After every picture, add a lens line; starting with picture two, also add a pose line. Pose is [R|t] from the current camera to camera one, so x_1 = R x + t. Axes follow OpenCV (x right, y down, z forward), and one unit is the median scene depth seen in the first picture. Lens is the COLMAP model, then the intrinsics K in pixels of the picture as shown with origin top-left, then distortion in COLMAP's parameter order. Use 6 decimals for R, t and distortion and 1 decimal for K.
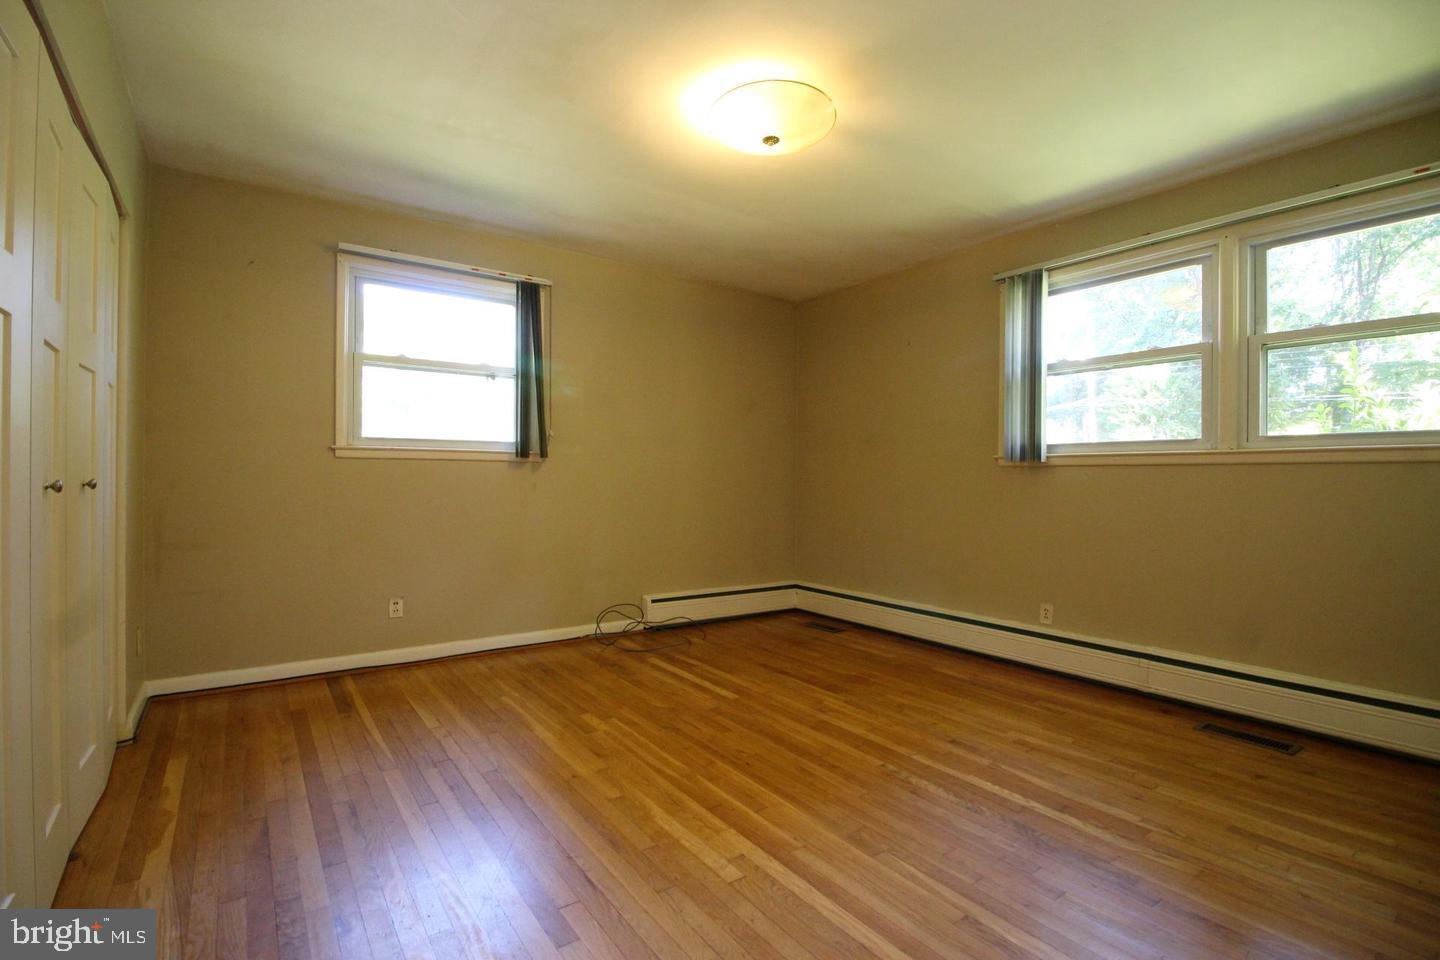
lens RADIAL K [[666.4, 0, 715.7], [0, 666.4, 473.3], [0, 0, 1]] dist [-0.002785, -0.006366]
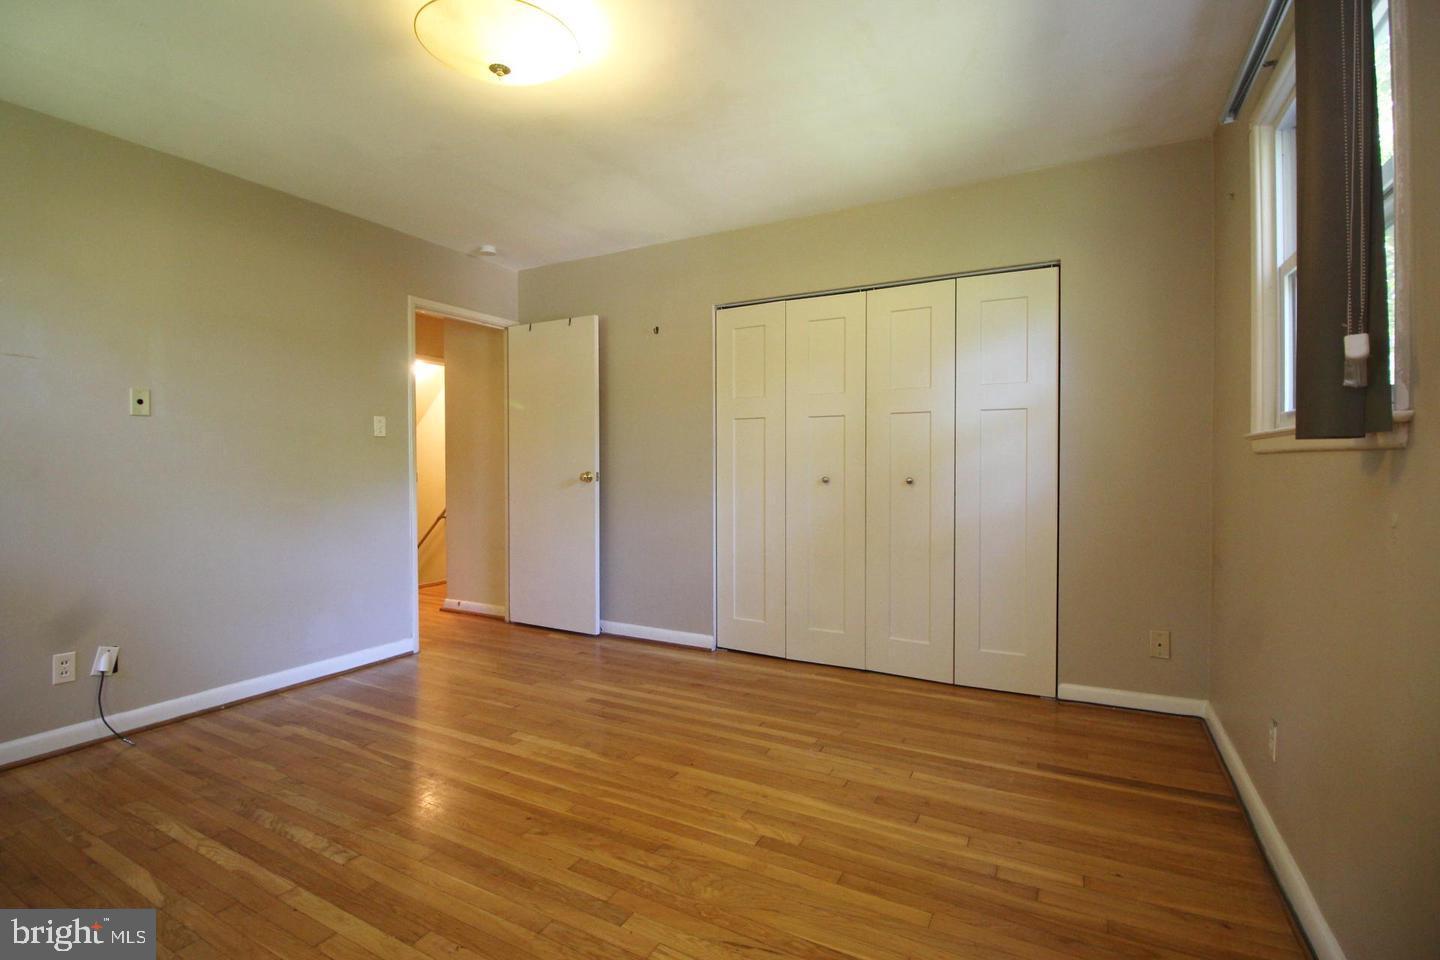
lens RADIAL K [[666.4, 0, 717.7], [0, 666.4, 474.3], [0, 0, 1]] dist [-0.002785, -0.006366]
pose [[-0.898847, 0.003316, -0.438251, 0.232425], [0.000439, 0.999978, 0.006666, -0.015258], [0.438263, 0.005799, -0.898828, 2.144637]]
